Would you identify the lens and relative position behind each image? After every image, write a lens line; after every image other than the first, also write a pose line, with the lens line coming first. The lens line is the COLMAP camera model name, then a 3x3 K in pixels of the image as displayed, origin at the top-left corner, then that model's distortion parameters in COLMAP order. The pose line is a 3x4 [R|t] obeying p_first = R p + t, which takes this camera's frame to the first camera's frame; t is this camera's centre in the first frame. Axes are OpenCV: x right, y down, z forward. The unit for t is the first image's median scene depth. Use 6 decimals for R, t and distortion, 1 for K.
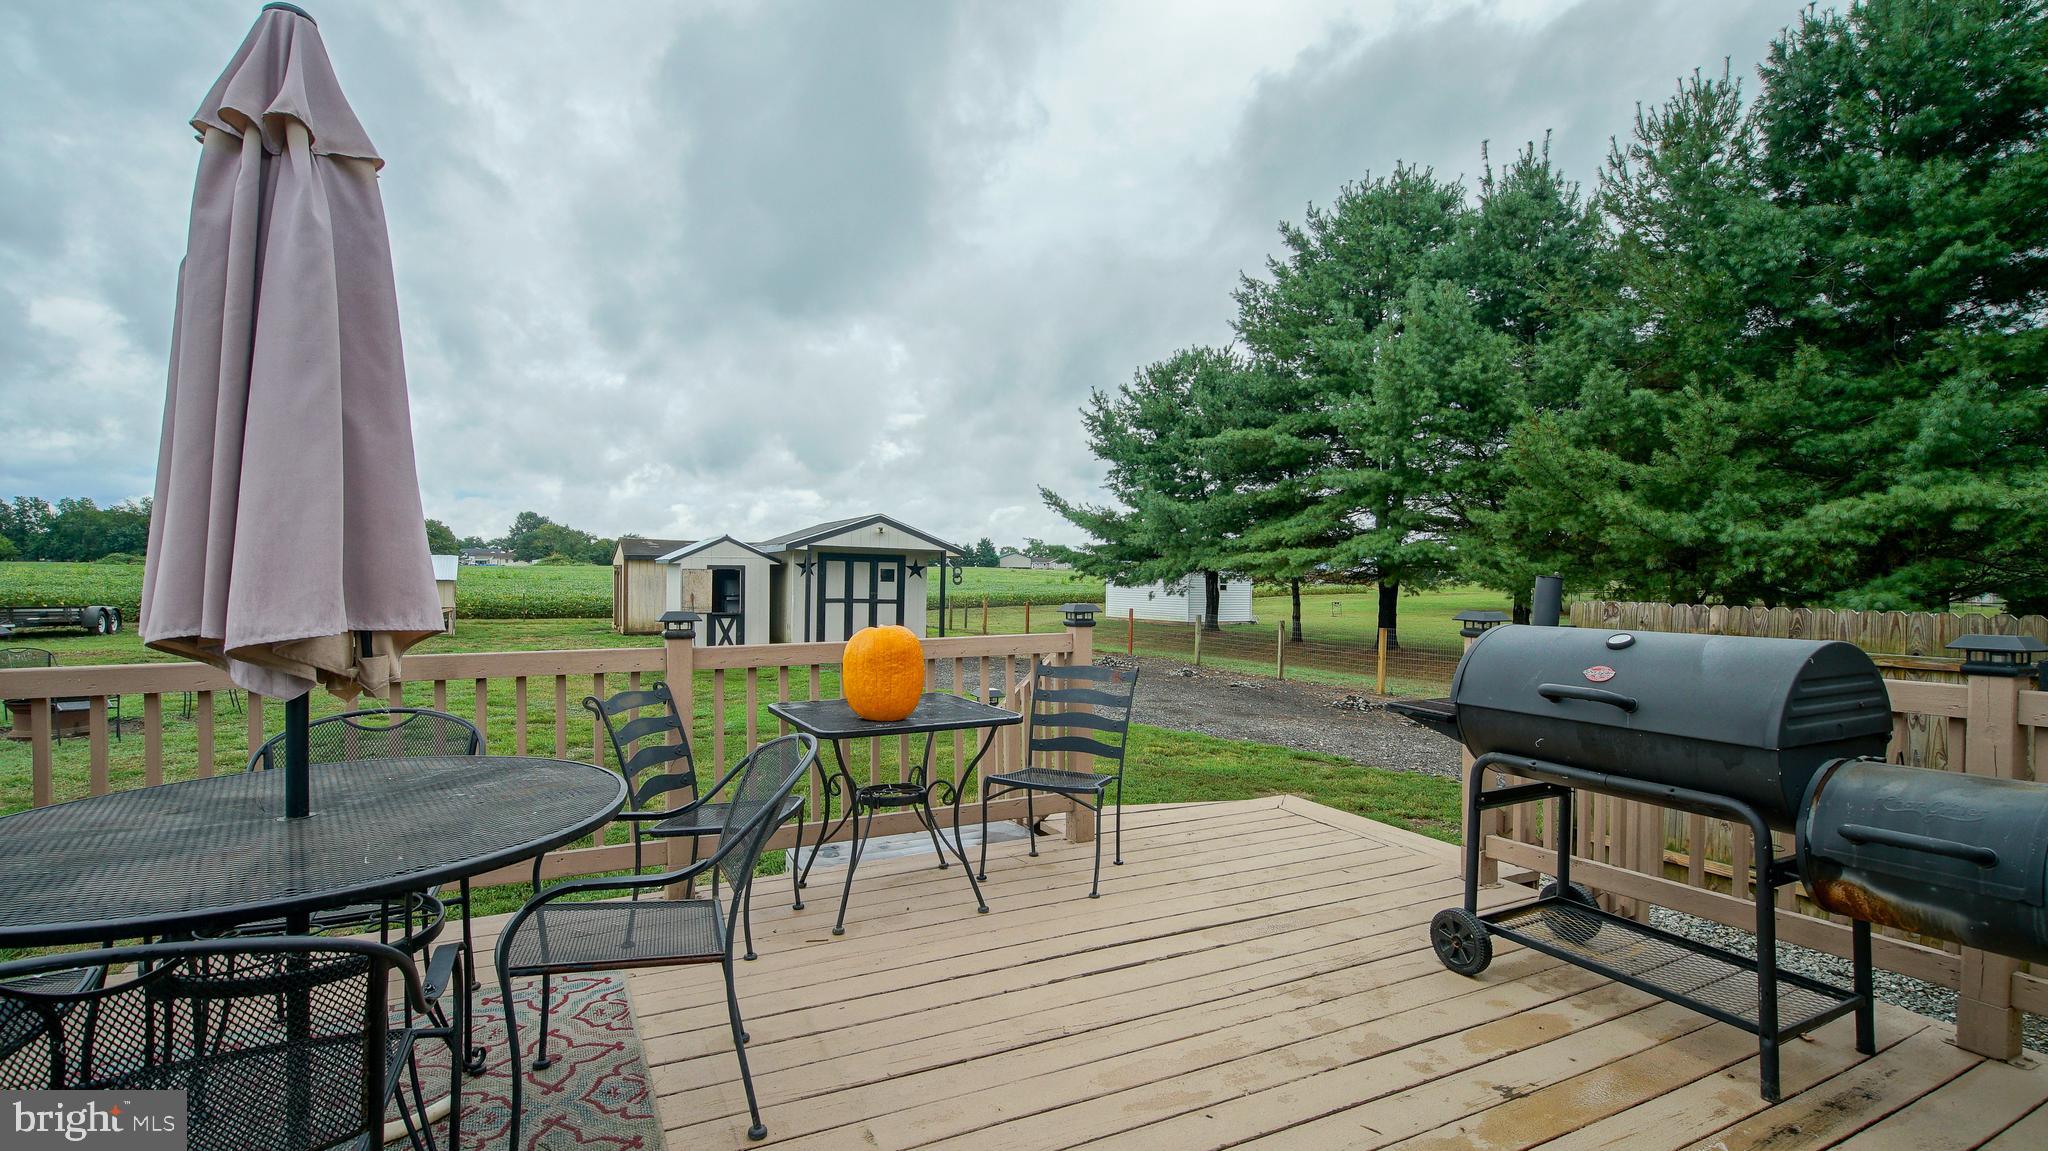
lens RADIAL K [[936.9, 0, 1024.0], [0, 936.9, 575.5], [0, 0, 1]] dist [-0.002201, -0.000045]
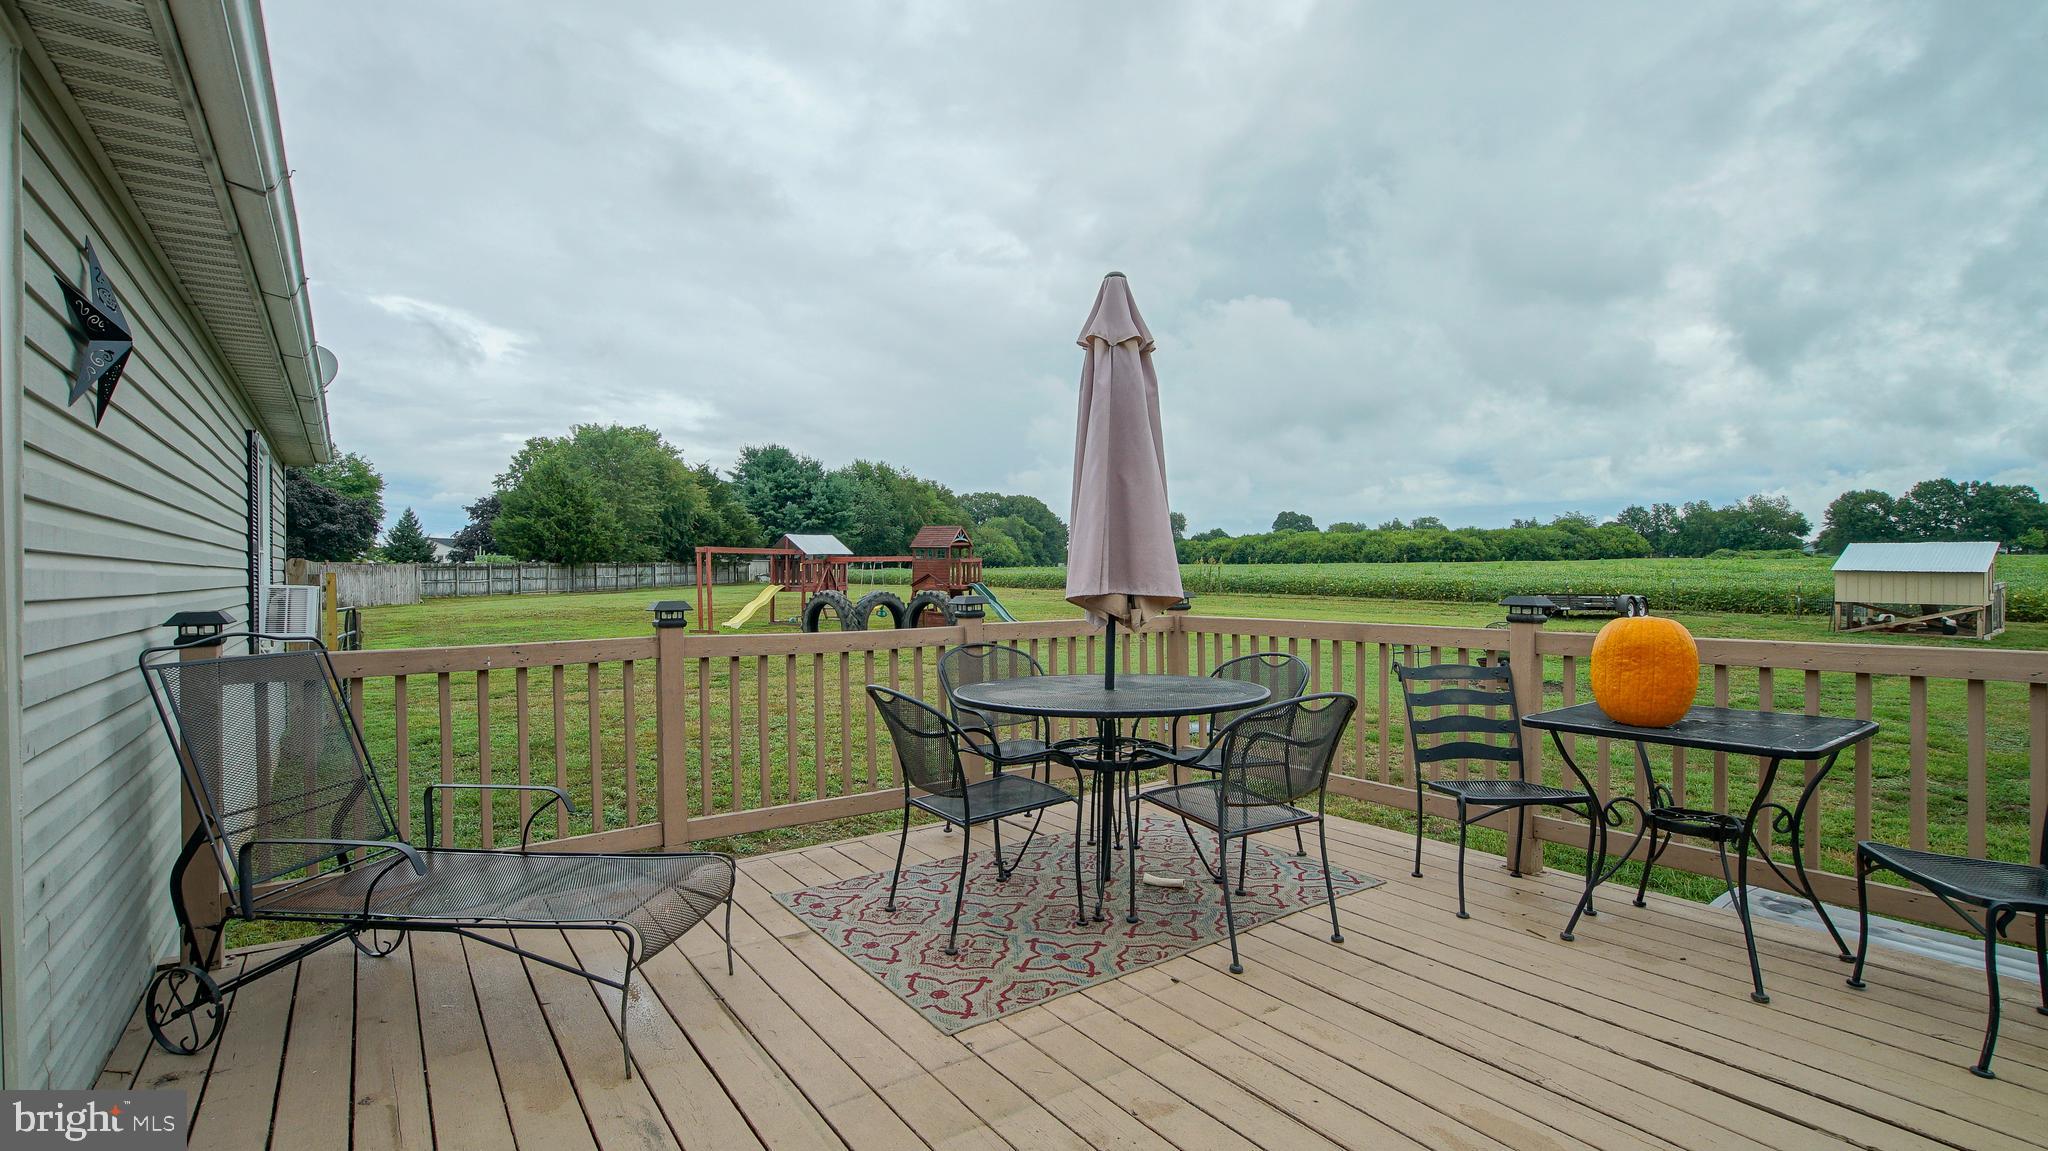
lens RADIAL K [[966.2, 0, 1021.0], [0, 966.2, 557.4], [0, 0, 1]] dist [-0.000612, 0.001164]
pose [[0.143916, -0.017889, -0.989428, 0.120921], [0.006078, 0.999834, -0.017193, 0.001777], [0.989571, -0.003539, 0.144000, 0.054645]]
